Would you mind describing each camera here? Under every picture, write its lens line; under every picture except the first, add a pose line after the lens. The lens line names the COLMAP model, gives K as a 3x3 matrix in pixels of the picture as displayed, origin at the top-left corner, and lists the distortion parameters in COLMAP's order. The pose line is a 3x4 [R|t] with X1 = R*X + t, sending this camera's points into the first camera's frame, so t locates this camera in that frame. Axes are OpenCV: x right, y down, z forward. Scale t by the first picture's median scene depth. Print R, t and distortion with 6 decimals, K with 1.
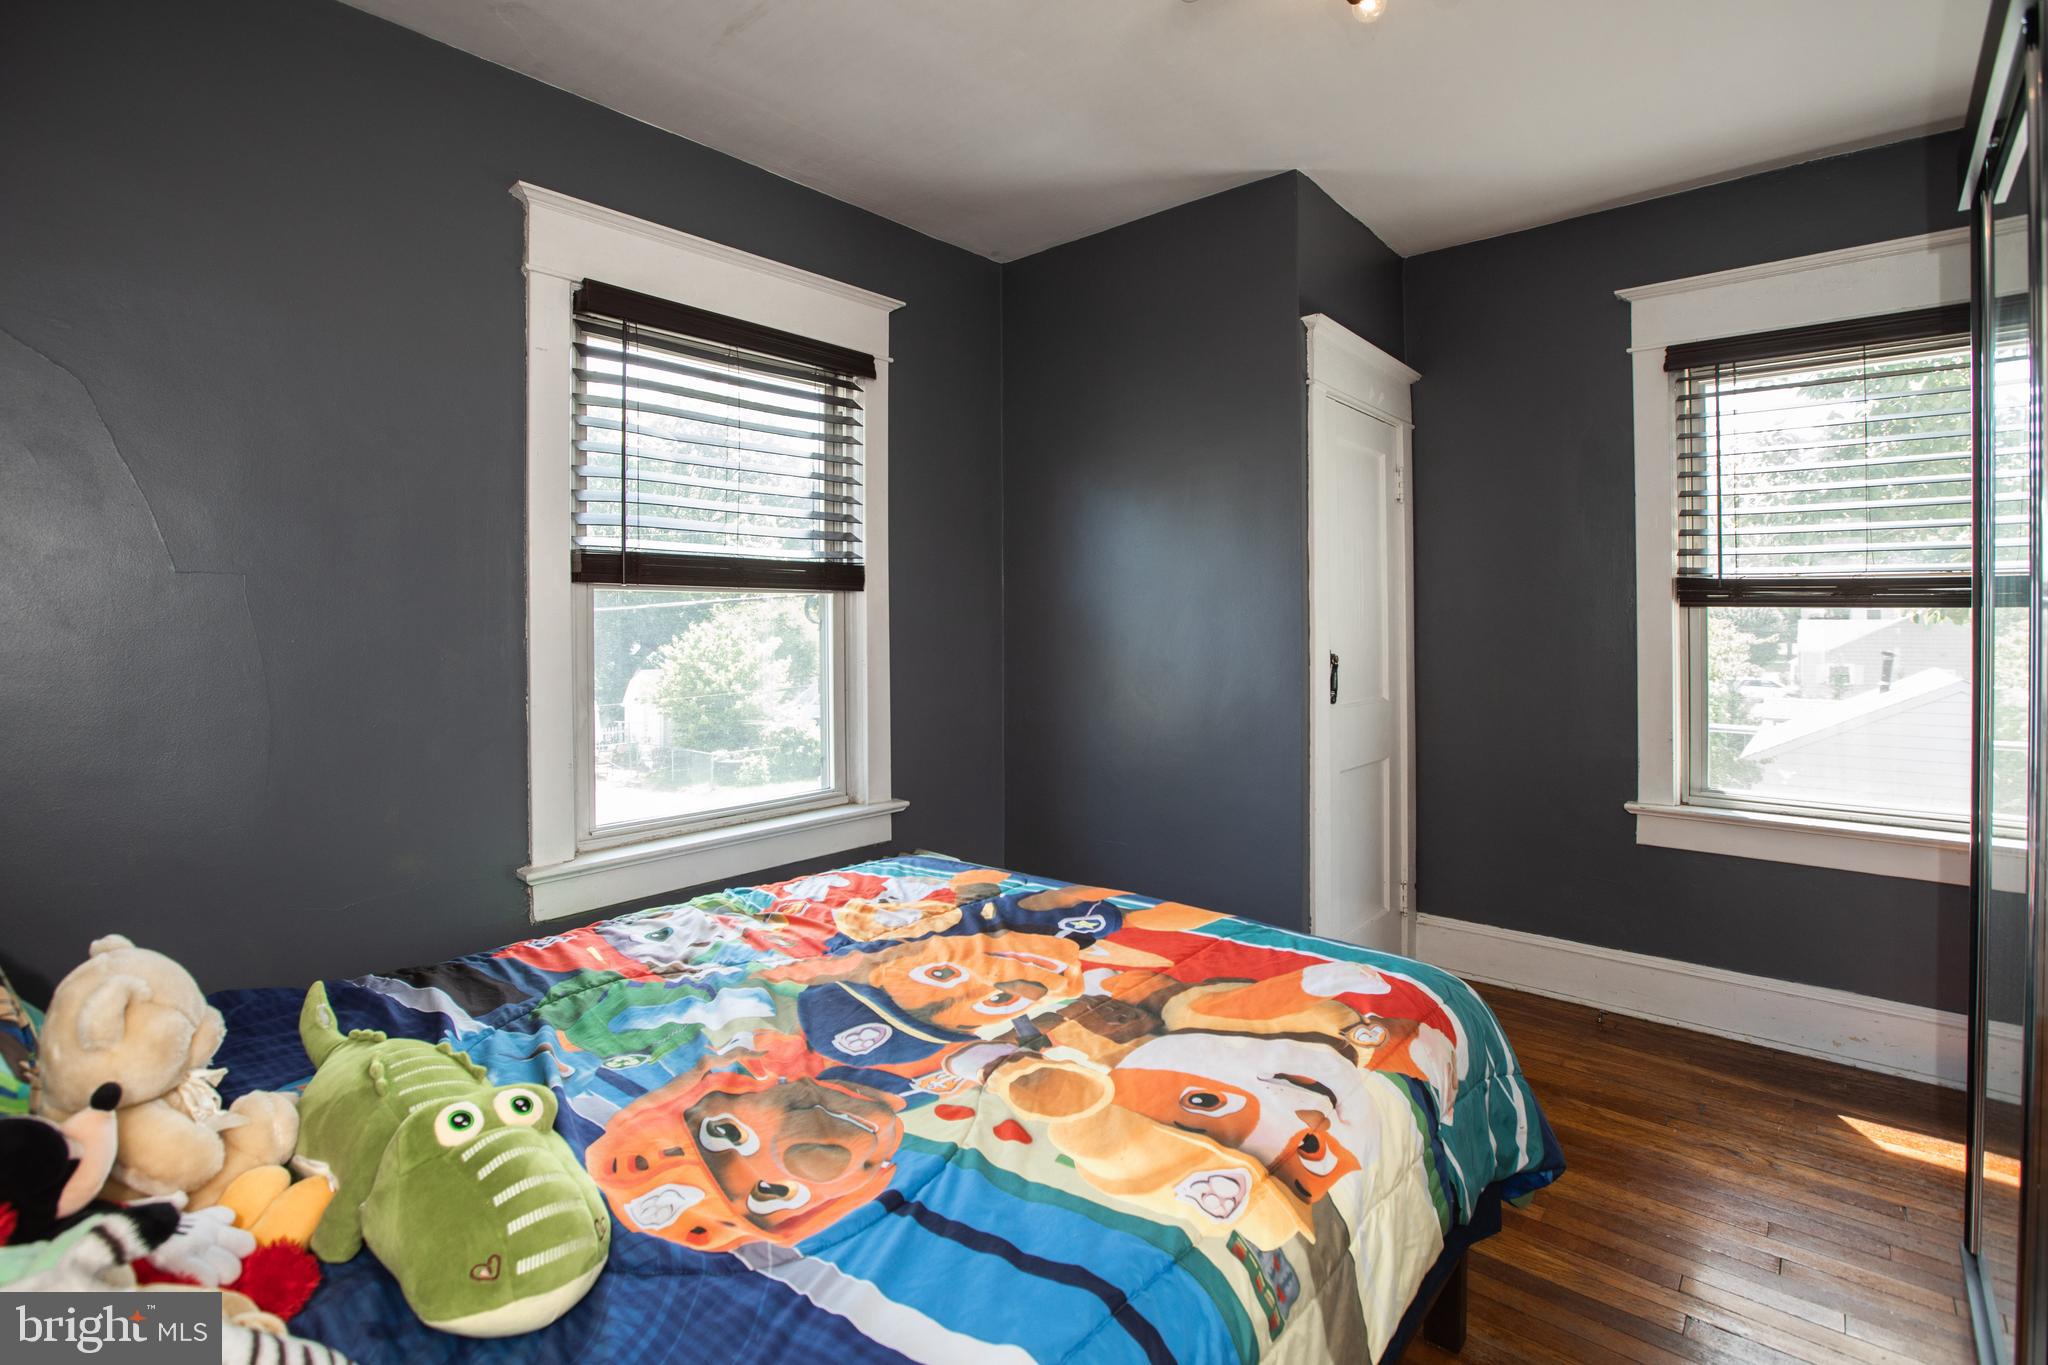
lens RADIAL K [[964.5, 0, 1021.9], [0, 964.5, 643.0], [0, 0, 1]] dist [-0.004230, -0.000031]
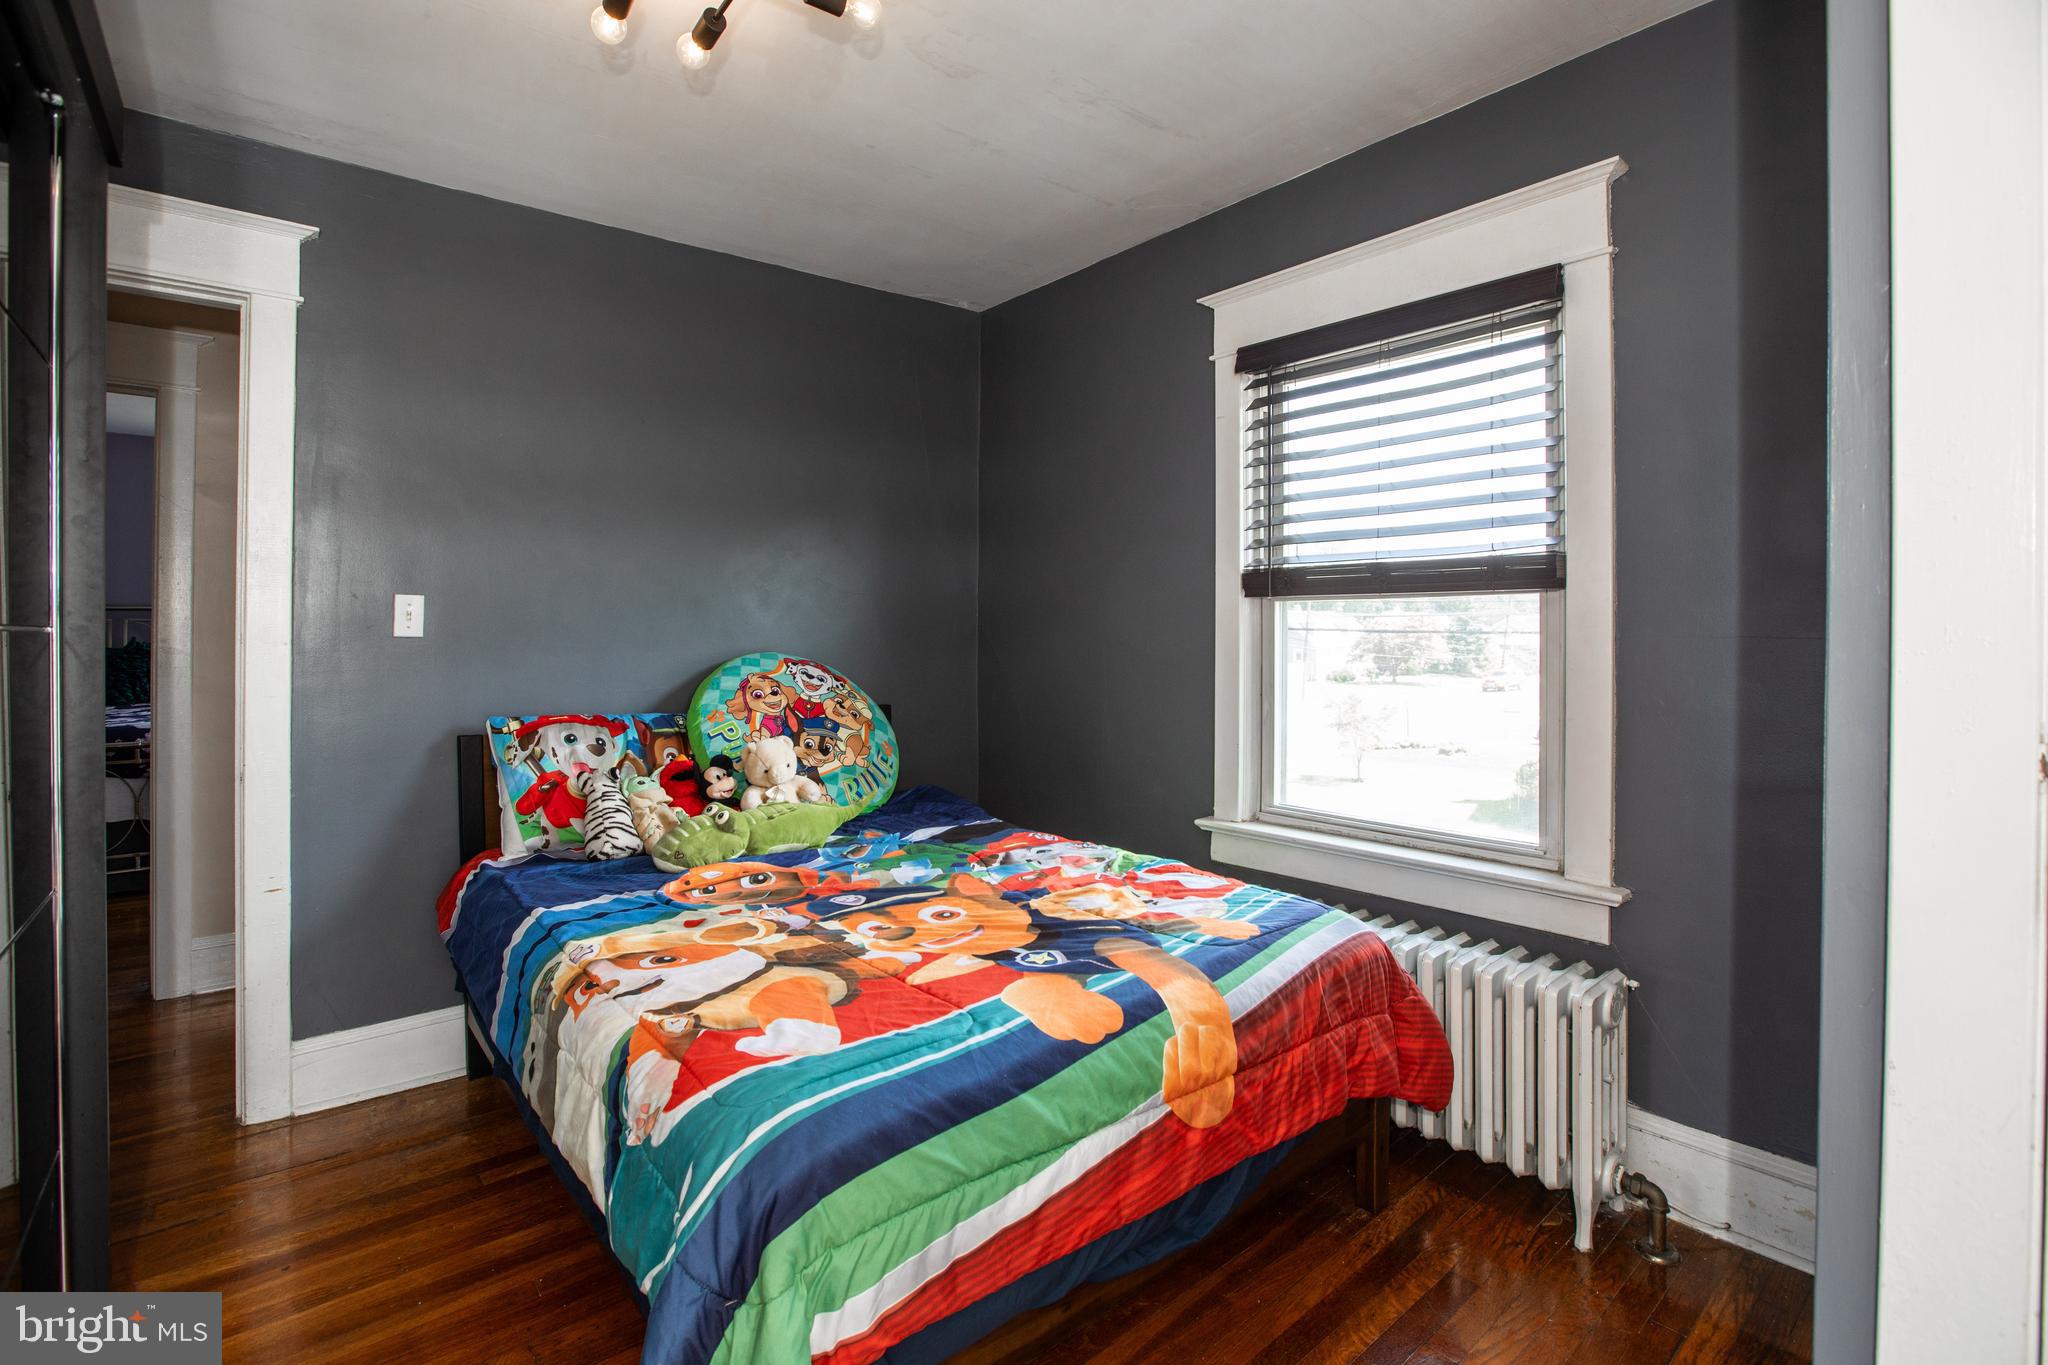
lens RADIAL K [[964.5, 0, 1021.9], [0, 964.5, 643.0], [0, 0, 1]] dist [-0.004230, -0.000031]
pose [[-0.191599, 0.010612, -0.981416, 1.136691], [-0.005863, 0.999911, 0.011957, -0.028237], [0.981456, 0.008045, -0.191520, 1.344573]]
